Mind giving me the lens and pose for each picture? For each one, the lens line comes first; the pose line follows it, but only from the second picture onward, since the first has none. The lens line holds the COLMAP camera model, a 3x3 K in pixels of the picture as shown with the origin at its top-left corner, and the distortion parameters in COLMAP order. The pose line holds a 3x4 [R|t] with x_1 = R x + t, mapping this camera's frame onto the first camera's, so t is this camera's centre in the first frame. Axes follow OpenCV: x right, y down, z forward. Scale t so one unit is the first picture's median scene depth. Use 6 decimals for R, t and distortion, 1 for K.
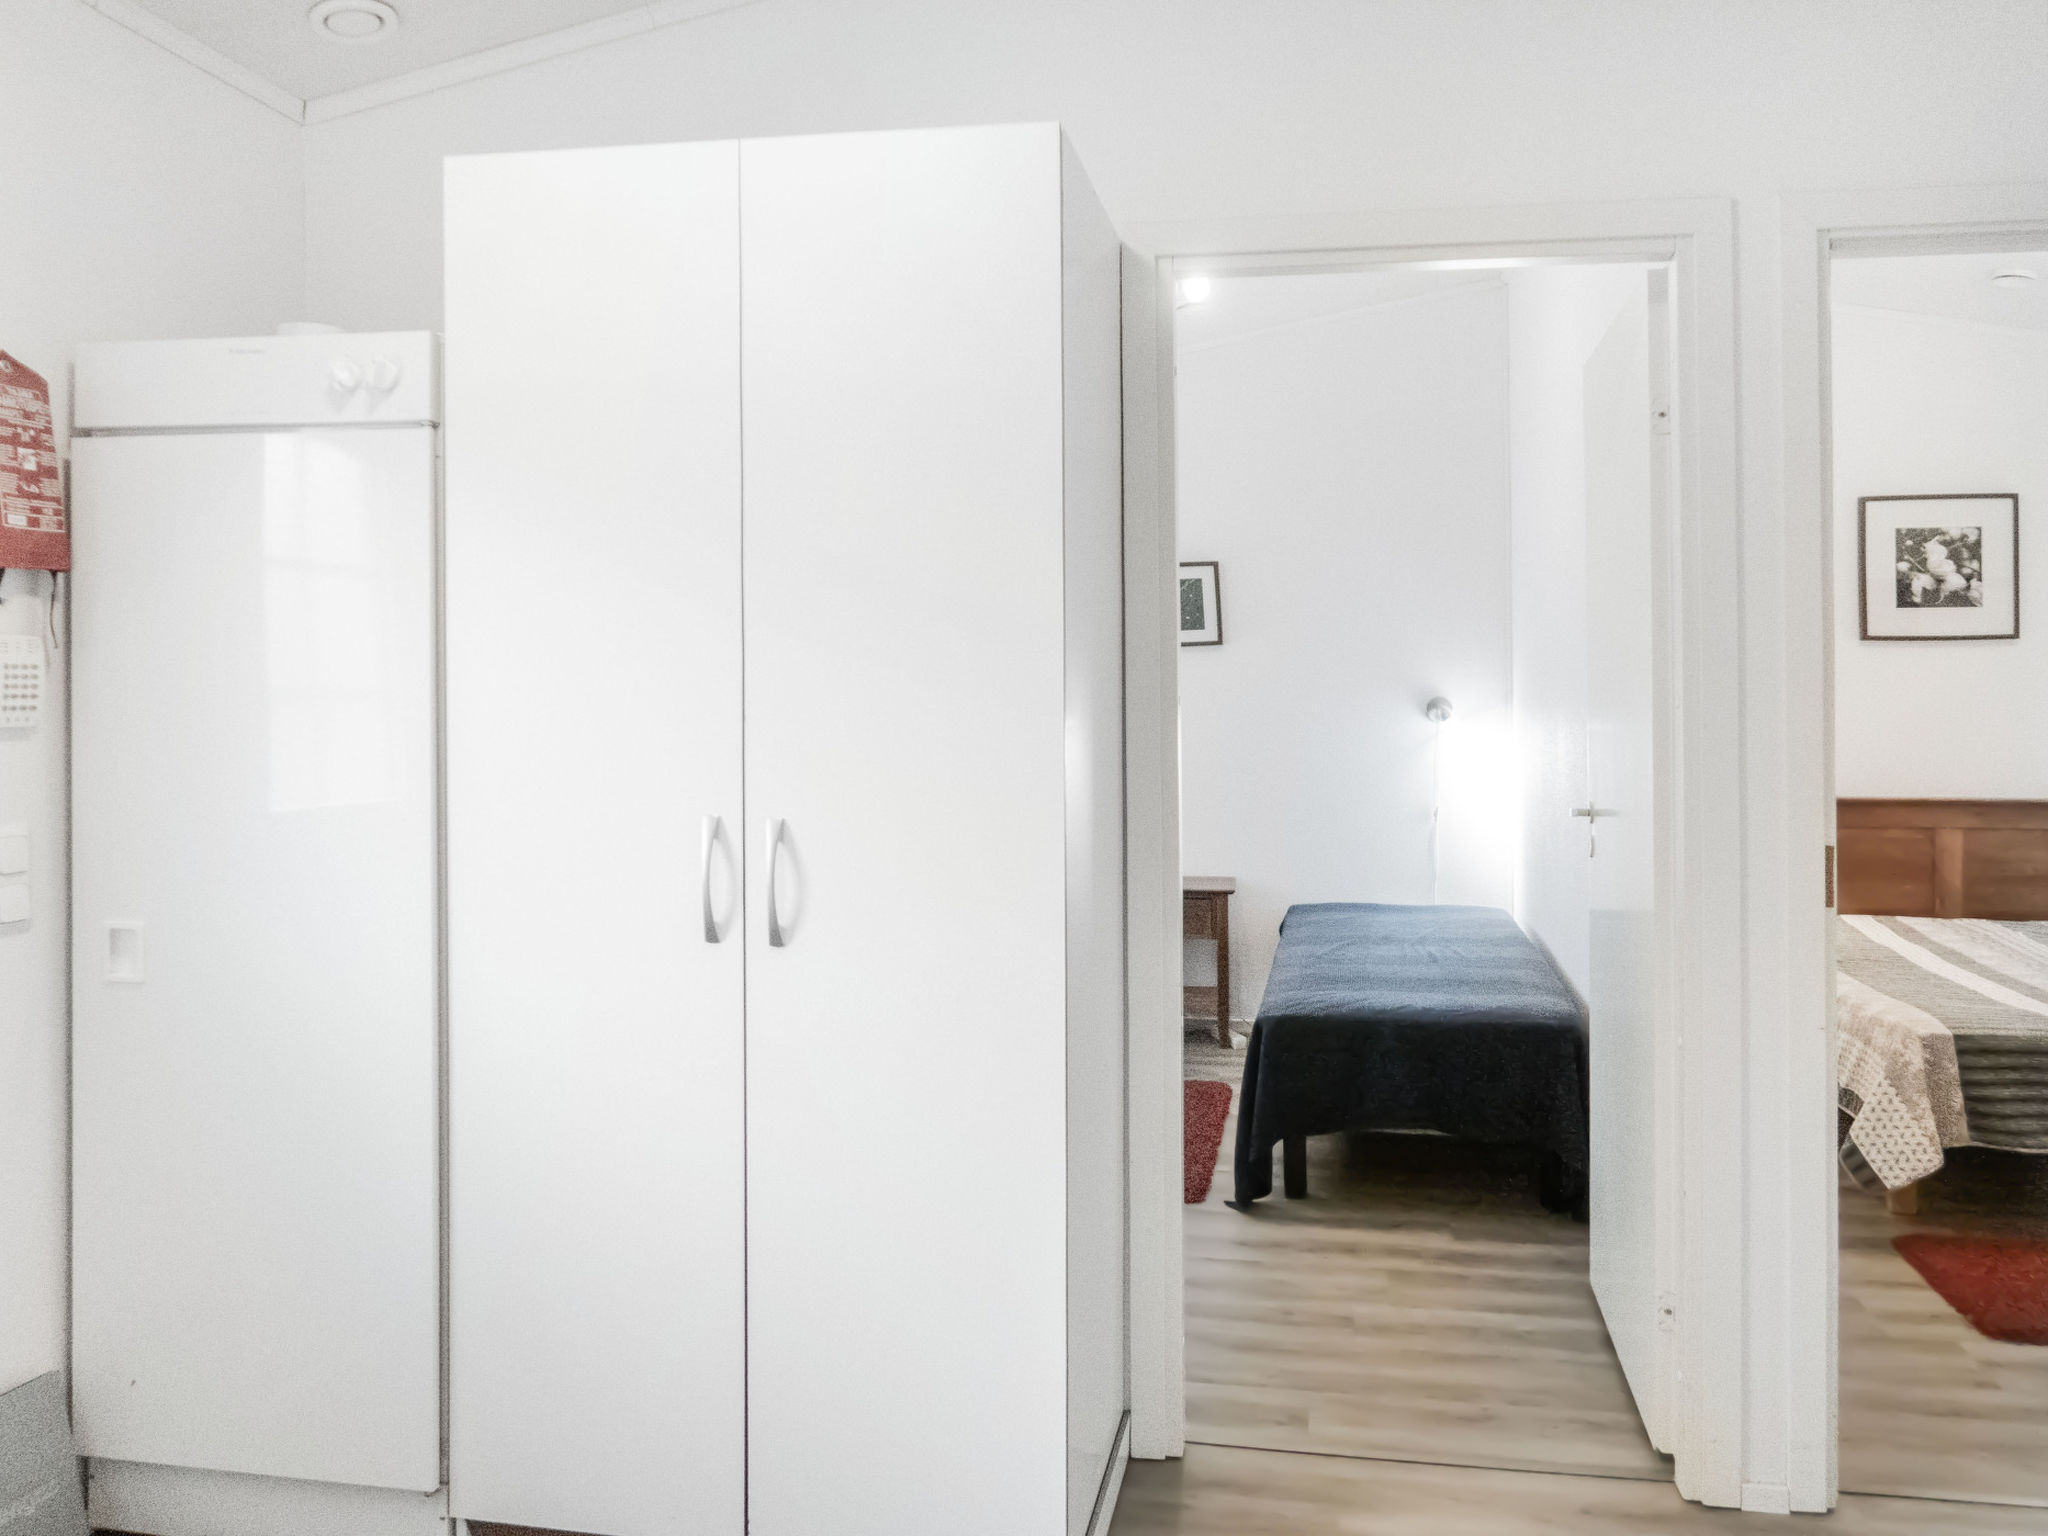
lens RADIAL K [[1504.6, 0, 1021.3], [0, 1504.6, 684.8], [0, 0, 1]] dist [-0.030846, 0.004974]
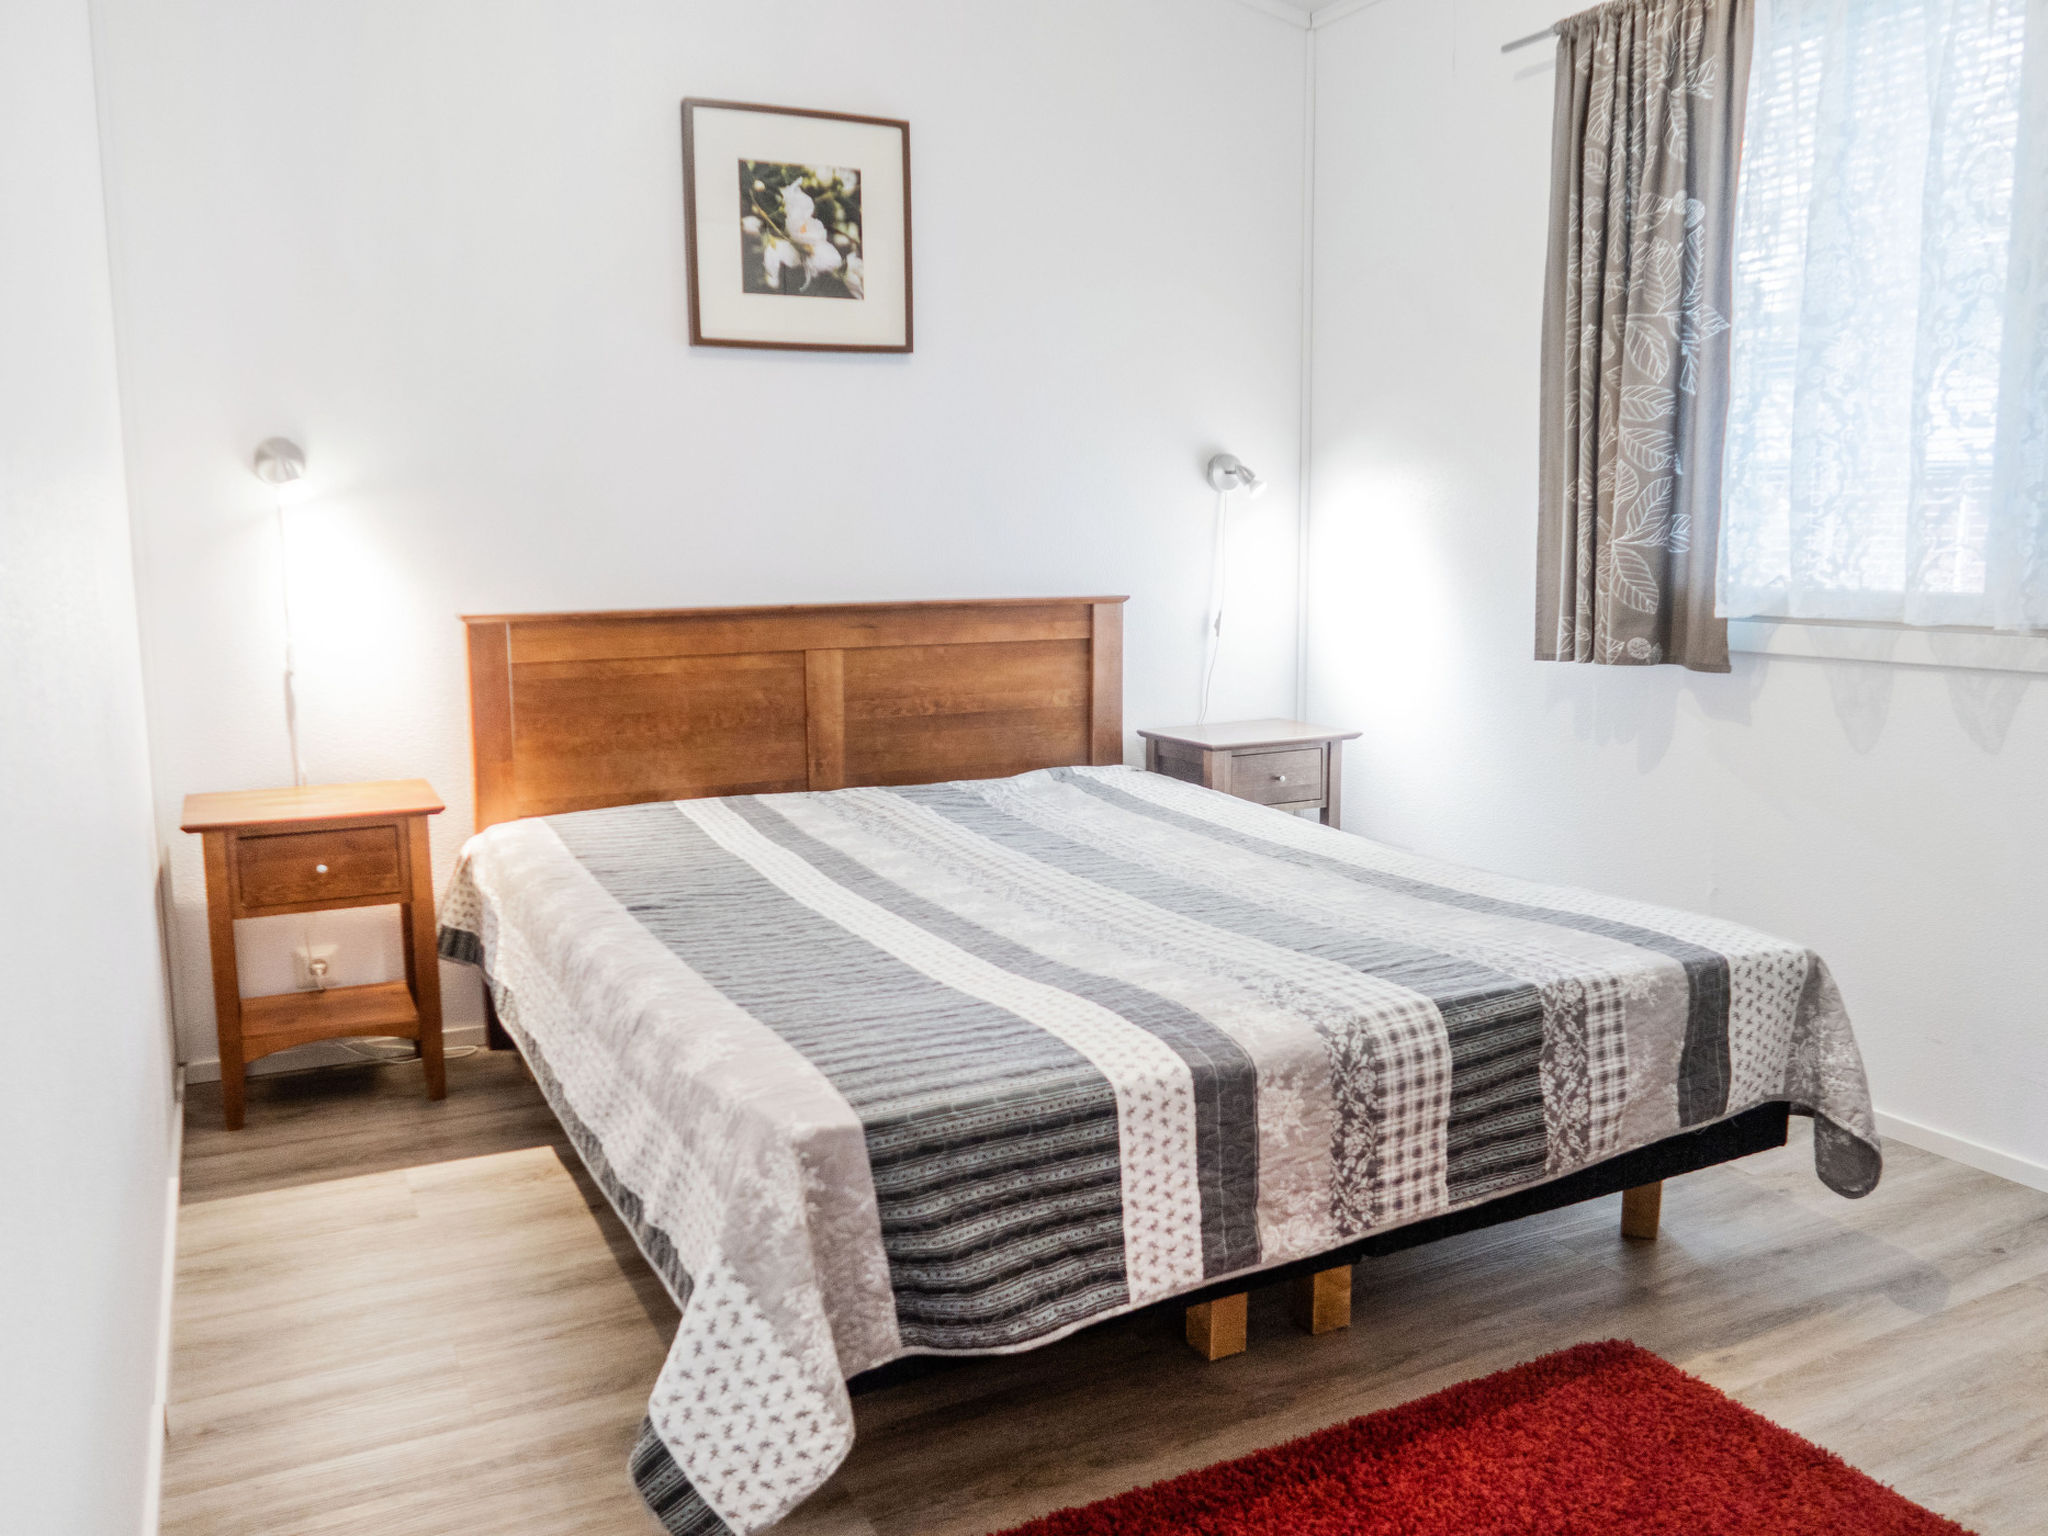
lens RADIAL K [[1630.1, 0, 1041.7], [0, 1630.1, 773.9], [0, 0, 1]] dist [-0.036066, 0.014518]
pose [[0.766355, -0.098035, 0.634893, 0.351810], [0.000239, 0.988331, 0.152321, 0.060971], [-0.642417, -0.116580, 0.757436, 0.578497]]
